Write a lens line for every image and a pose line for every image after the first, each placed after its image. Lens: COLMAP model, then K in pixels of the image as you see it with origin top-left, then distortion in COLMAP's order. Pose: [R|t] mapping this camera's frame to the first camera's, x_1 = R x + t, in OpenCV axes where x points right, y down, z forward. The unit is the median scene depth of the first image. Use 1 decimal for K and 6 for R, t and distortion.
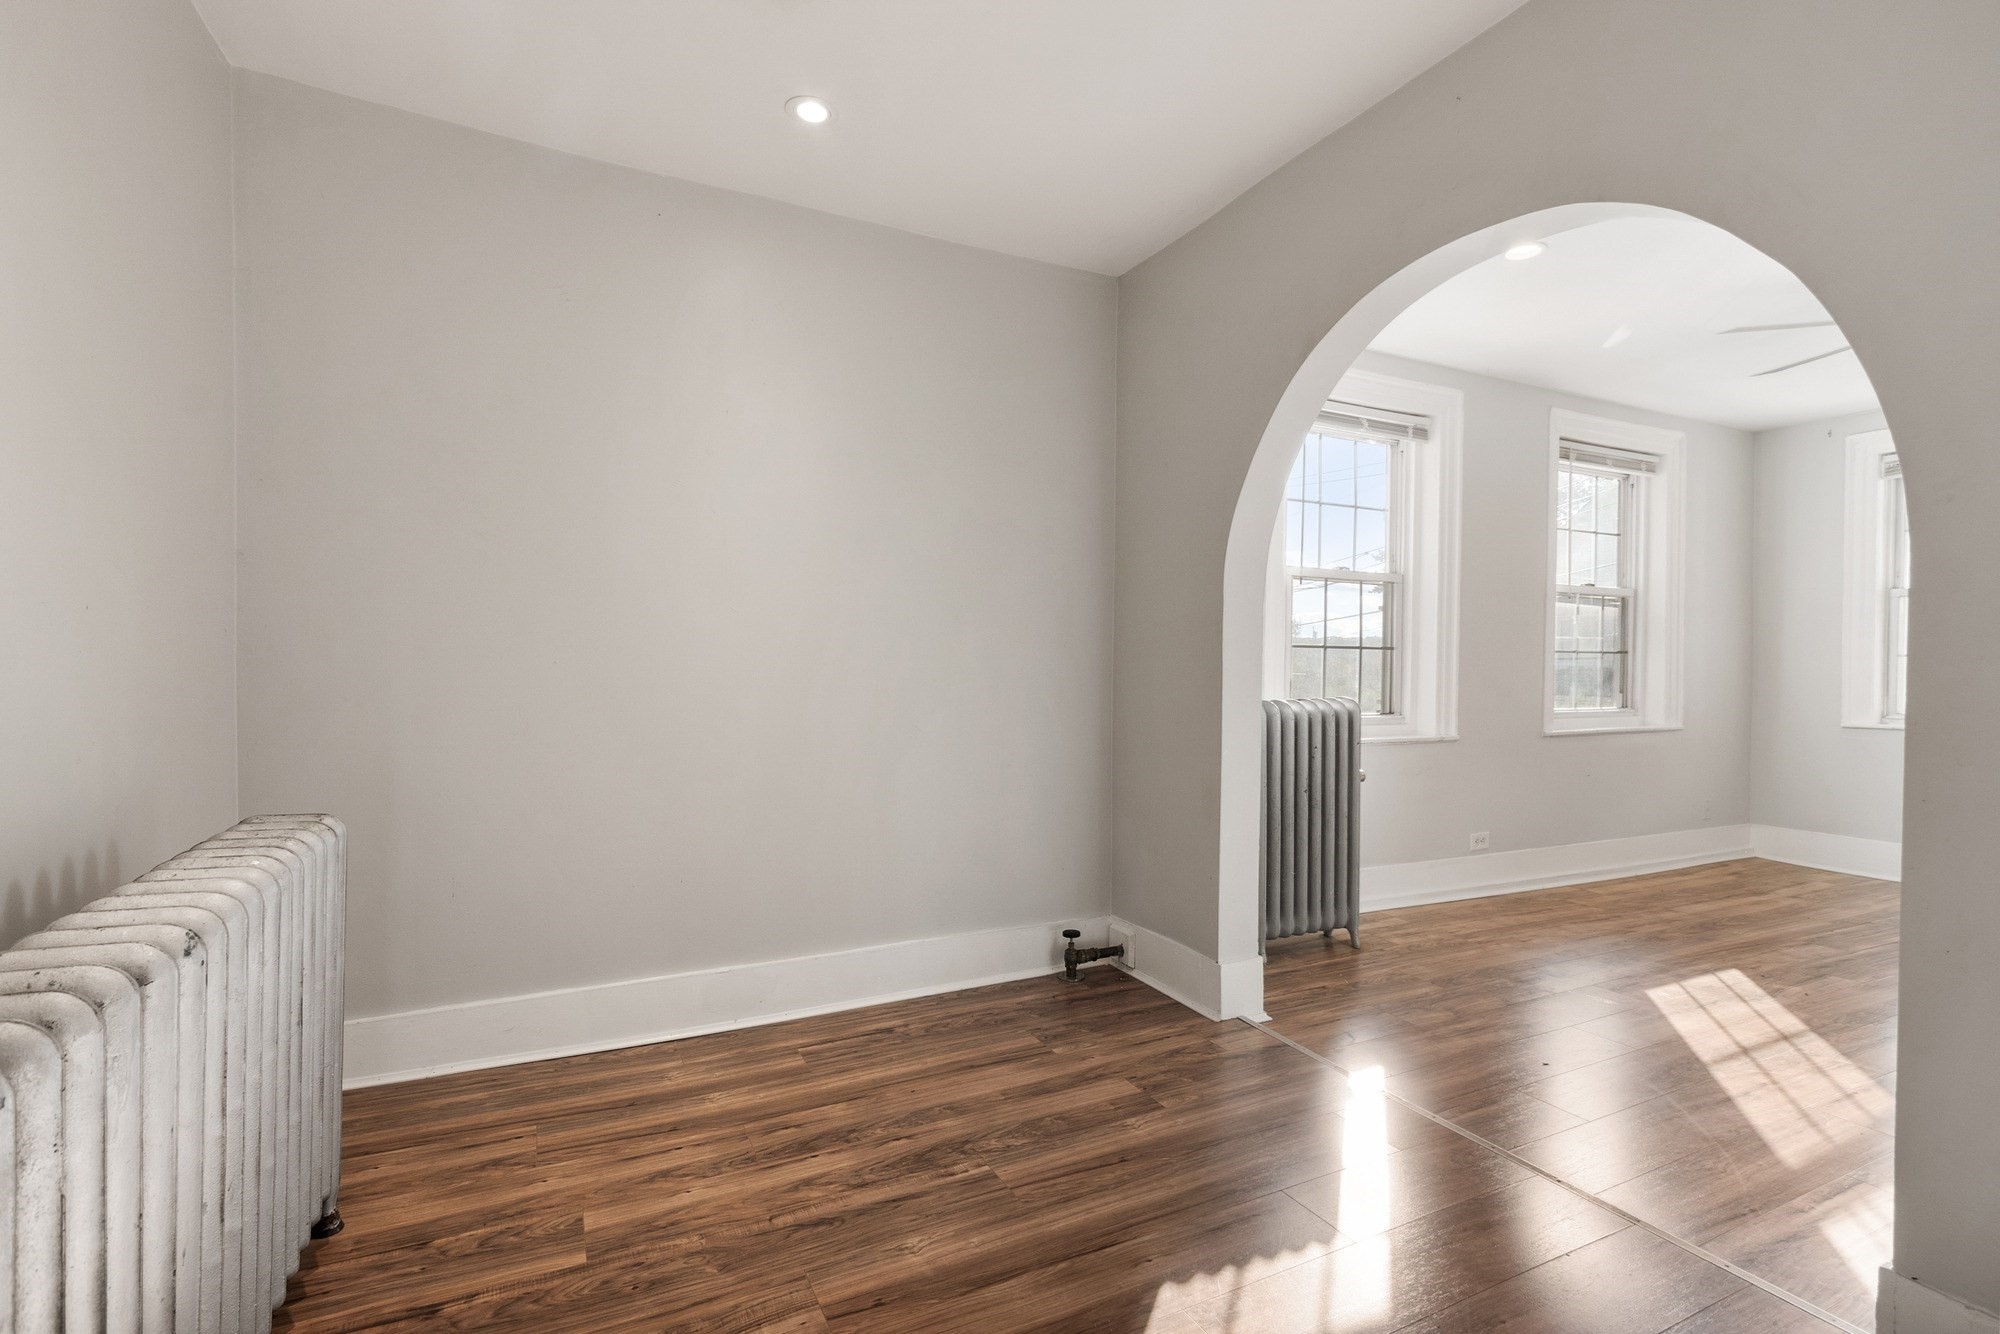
lens RADIAL K [[918.7, 0, 994.3], [0, 918.7, 669.0], [0, 0, 1]] dist [-0.002059, -0.000784]
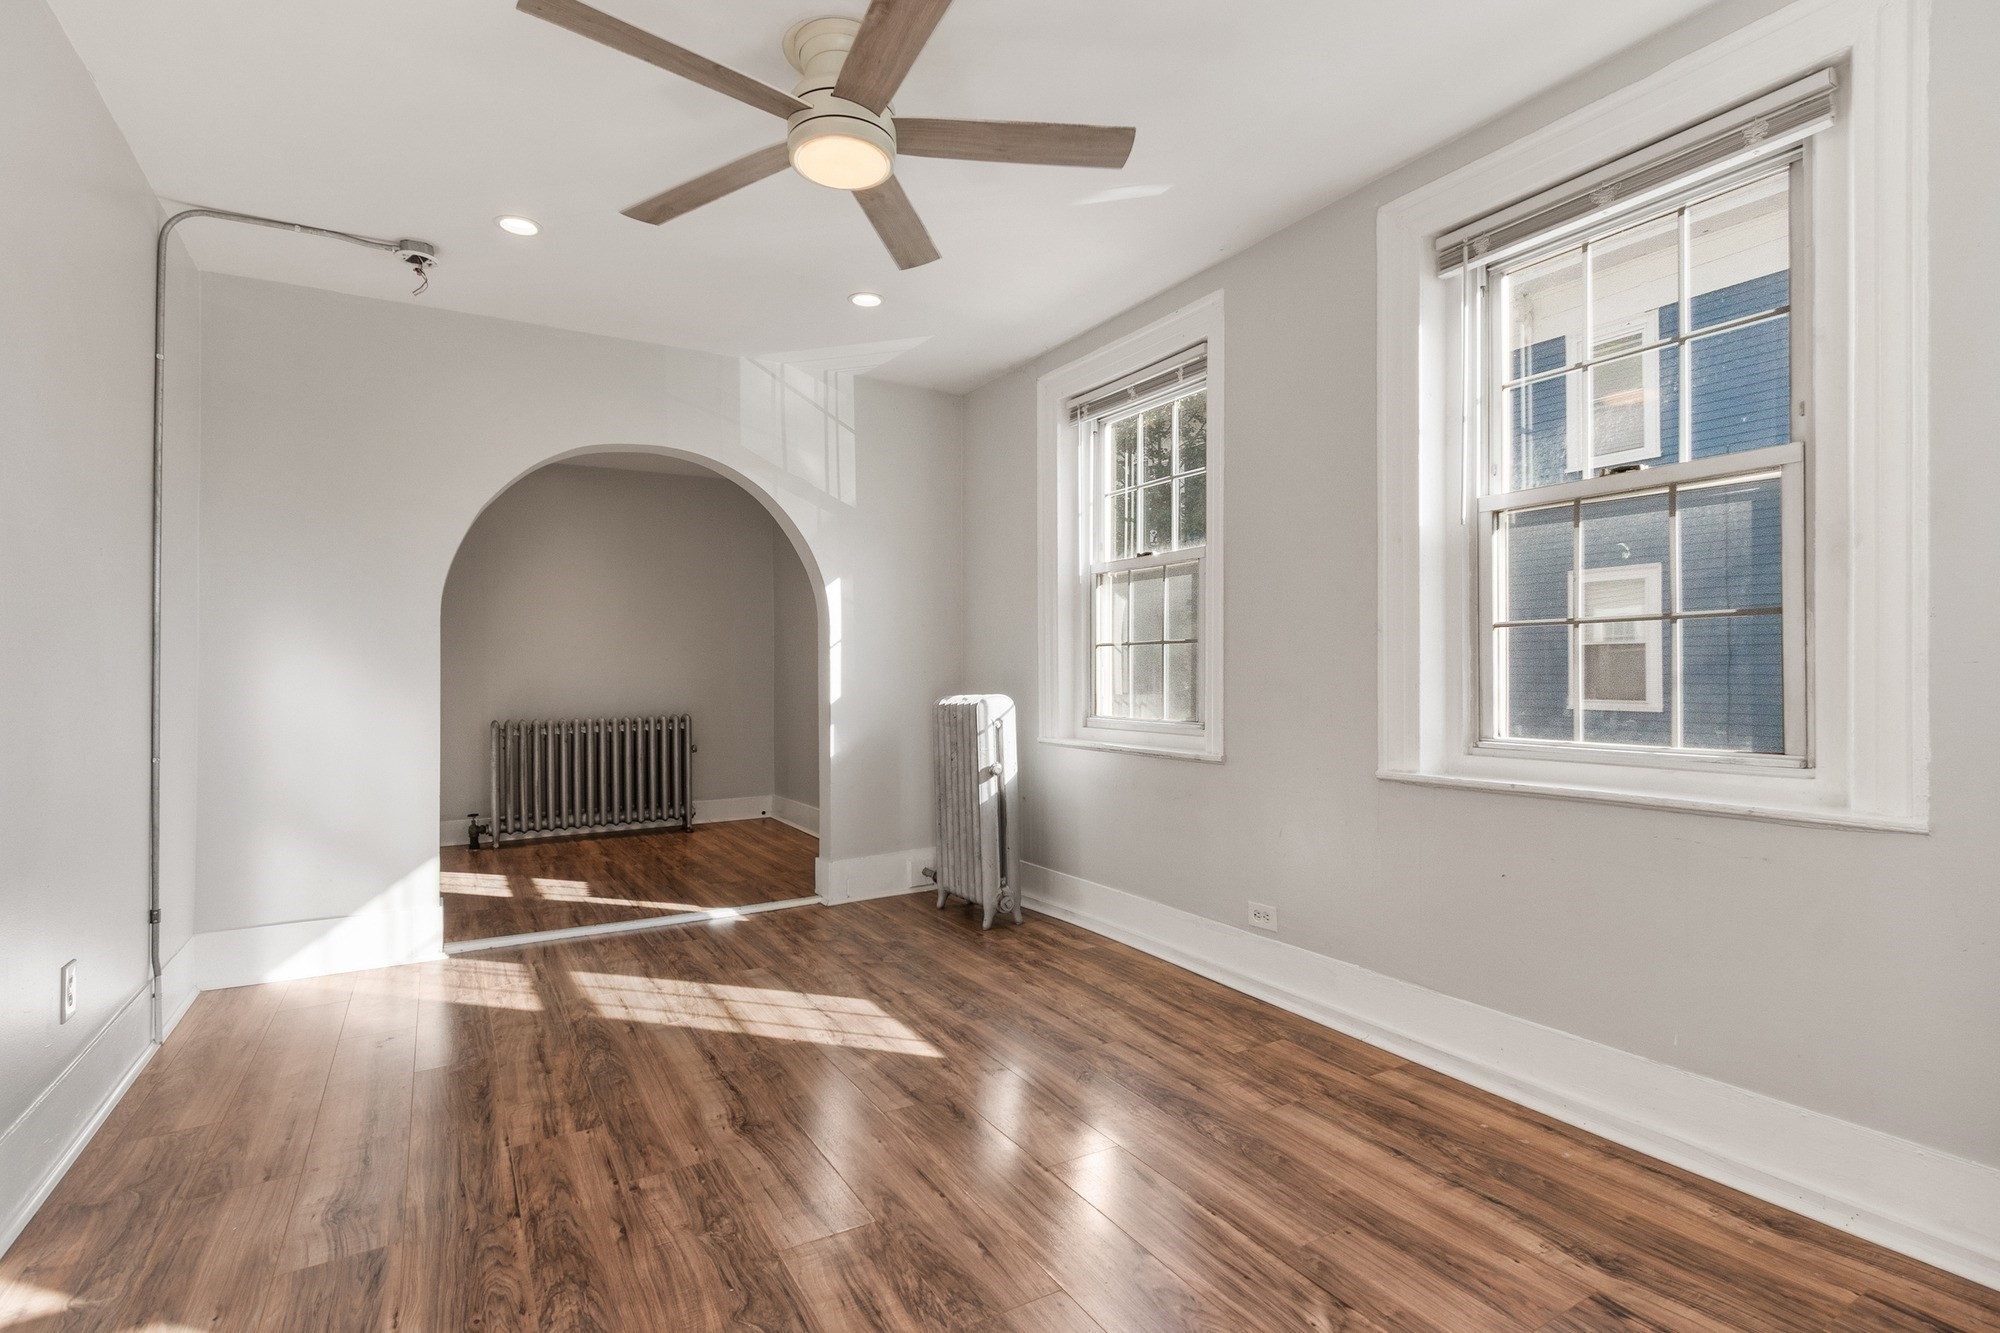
lens RADIAL K [[918.7, 0, 999.0], [0, 918.7, 670.5], [0, 0, 1]] dist [-0.002059, -0.000784]
pose [[0.109649, -0.015631, -0.993847, 1.997863], [-0.000074, 0.999876, -0.015734, 0.023672], [0.993970, 0.001798, 0.109634, 1.219464]]
